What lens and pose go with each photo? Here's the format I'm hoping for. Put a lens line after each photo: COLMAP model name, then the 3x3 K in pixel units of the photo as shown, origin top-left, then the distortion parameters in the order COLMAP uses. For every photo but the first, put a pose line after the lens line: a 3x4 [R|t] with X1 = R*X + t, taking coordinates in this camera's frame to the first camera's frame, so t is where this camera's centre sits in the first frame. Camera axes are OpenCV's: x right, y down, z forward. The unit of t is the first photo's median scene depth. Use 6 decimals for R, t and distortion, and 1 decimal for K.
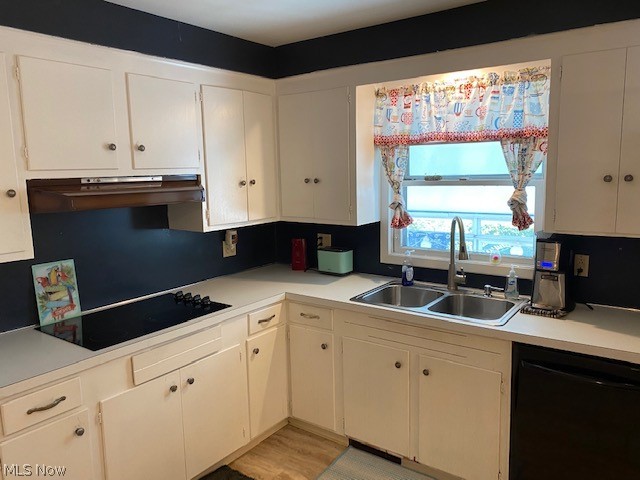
lens RADIAL K [[489.5, 0, 318.9], [0, 489.5, 236.1], [0, 0, 1]] dist [0.038357, -0.033514]
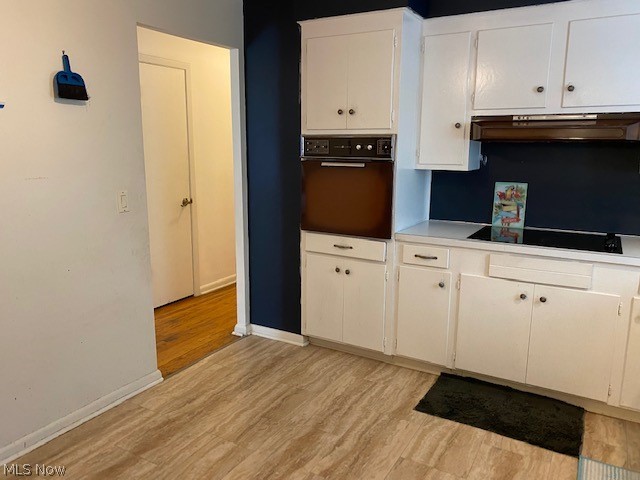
lens RADIAL K [[489.5, 0, 319.2], [0, 489.5, 238.0], [0, 0, 1]] dist [0.038357, -0.033514]
pose [[0.119876, 0.210667, -0.970180, 0.730984], [-0.150909, 0.969738, 0.191925, 0.021413], [0.981252, 0.123401, 0.148039, 0.321223]]
